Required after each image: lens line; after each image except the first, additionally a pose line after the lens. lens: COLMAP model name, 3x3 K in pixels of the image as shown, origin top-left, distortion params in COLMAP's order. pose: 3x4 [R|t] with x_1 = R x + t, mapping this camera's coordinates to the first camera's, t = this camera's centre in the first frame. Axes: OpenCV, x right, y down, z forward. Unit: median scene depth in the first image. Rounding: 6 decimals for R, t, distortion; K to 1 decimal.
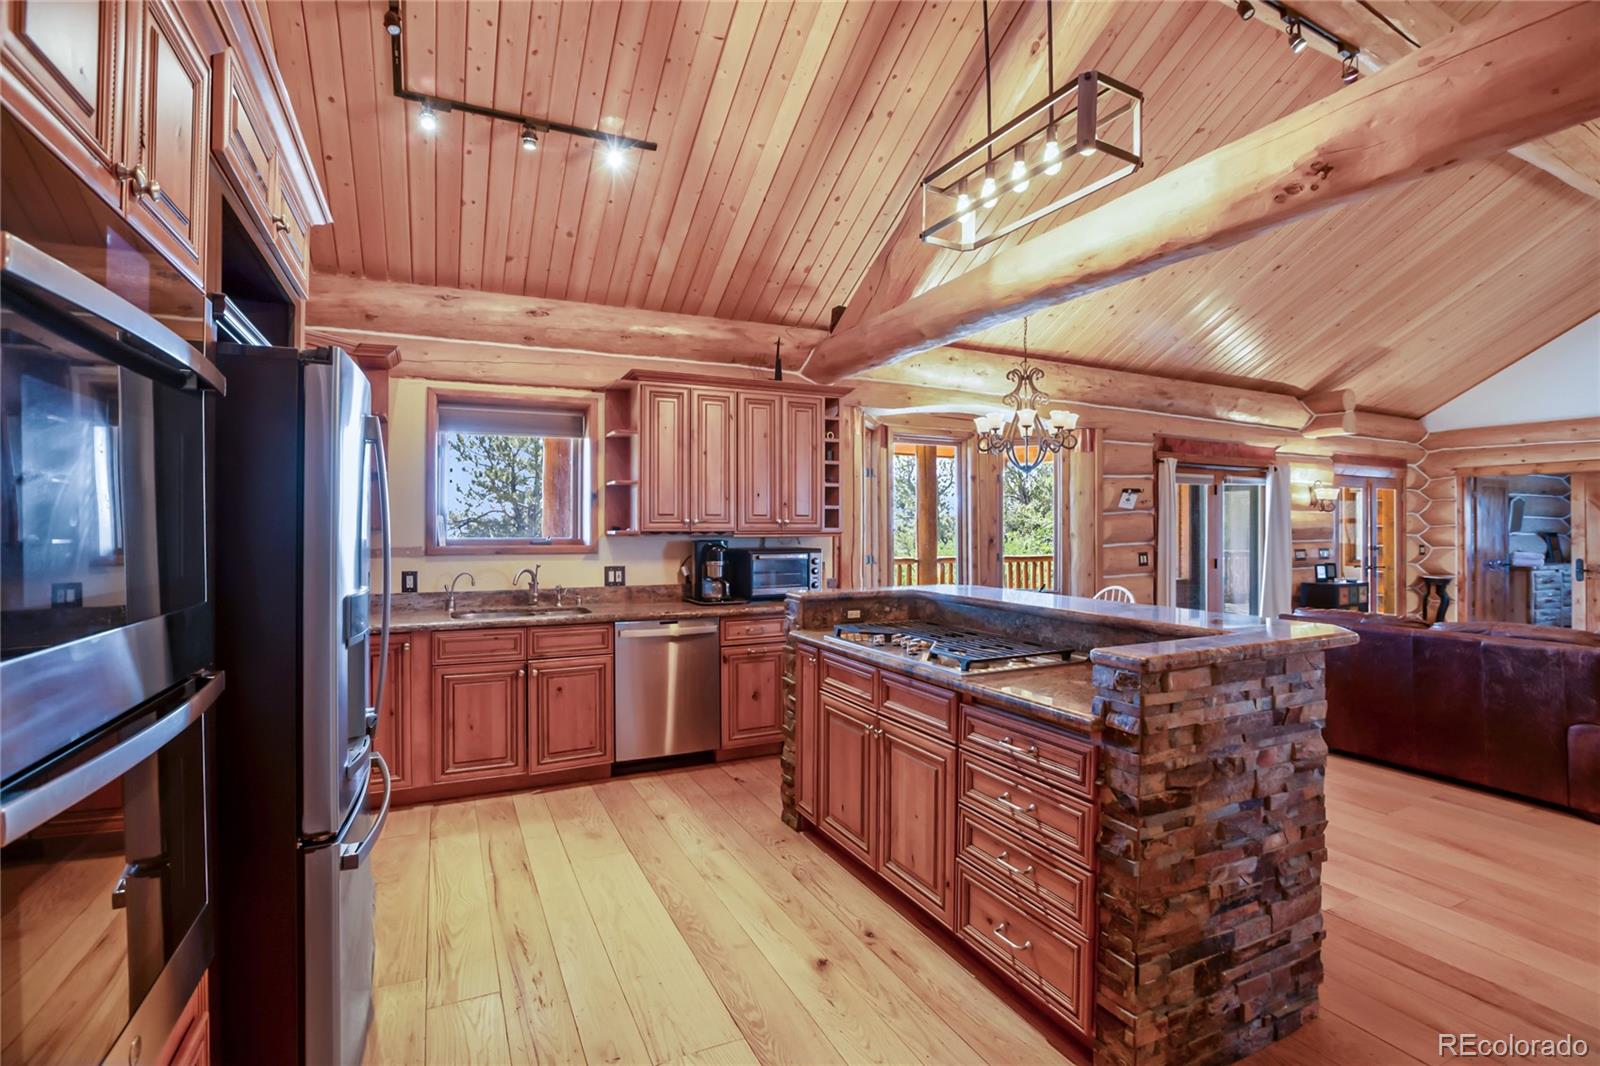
lens RADIAL K [[712.5, 0, 762.3], [0, 712.5, 536.2], [0, 0, 1]] dist [-0.057079, 0.010508]
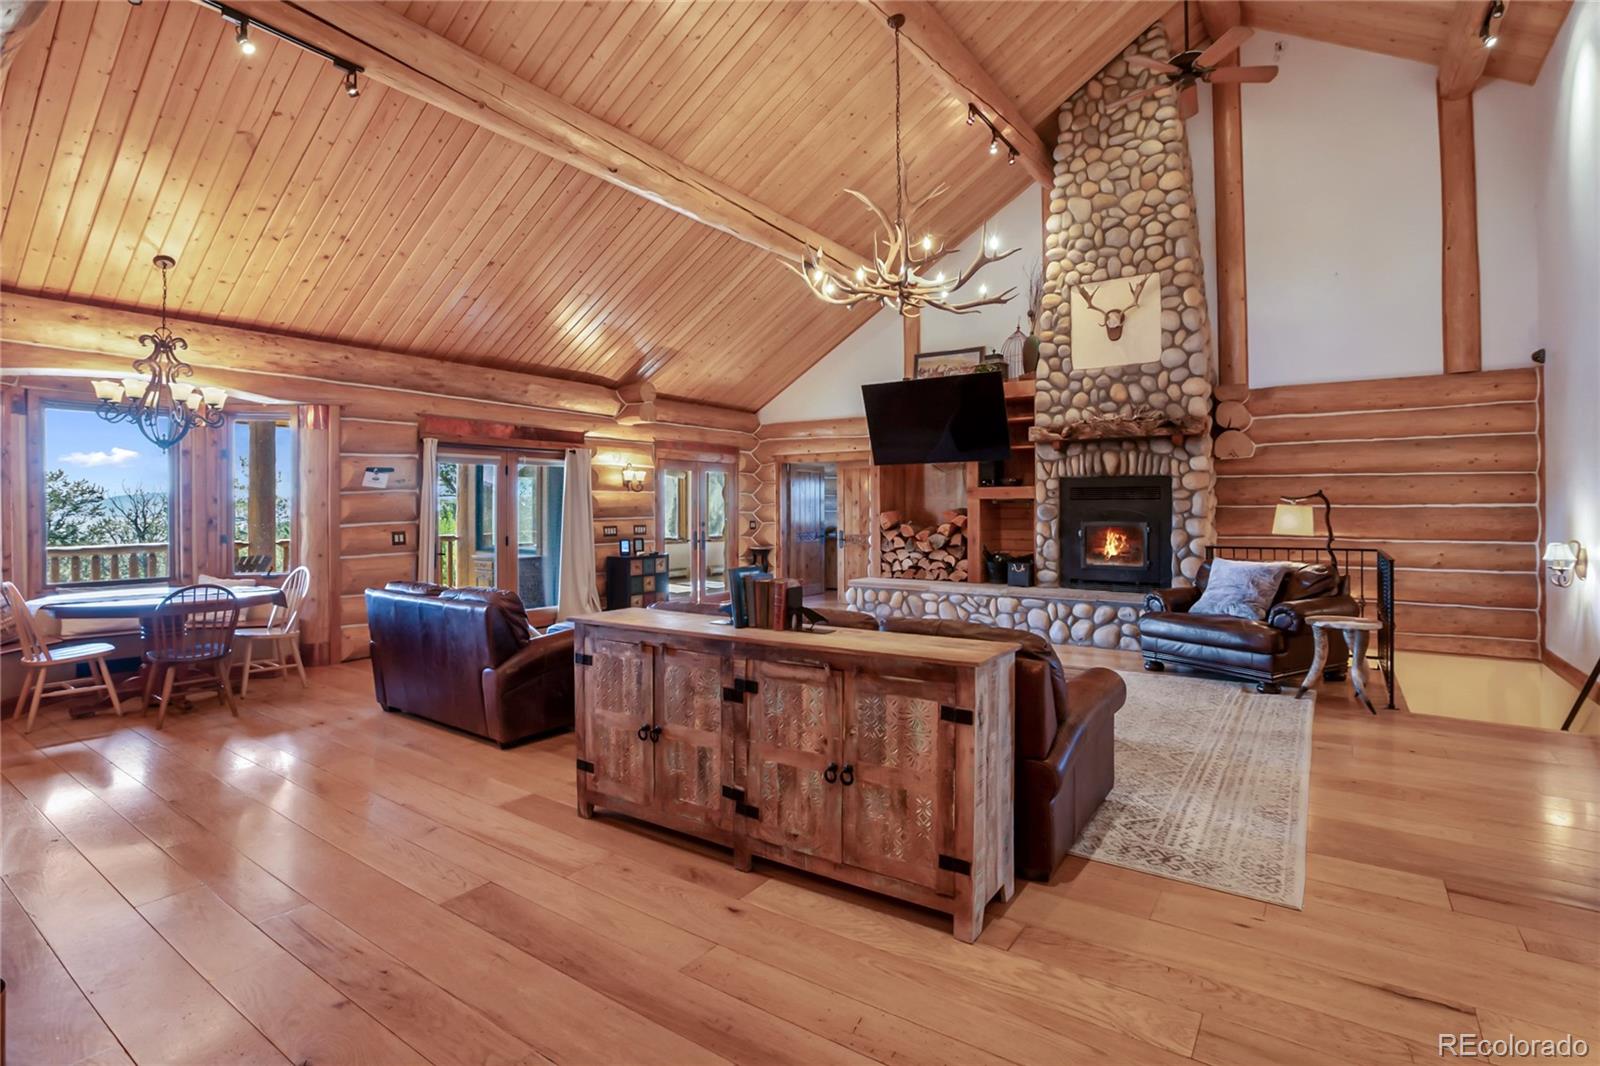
lens RADIAL K [[765.7, 0, 808.4], [0, 765.7, 481.7], [0, 0, 1]] dist [-0.047272, 0.020172]
pose [[0.853682, 0.013051, 0.520632, 0.585255], [0.010424, 0.999057, -0.042137, 0.004443], [-0.520691, 0.041398, 0.852741, -0.271991]]
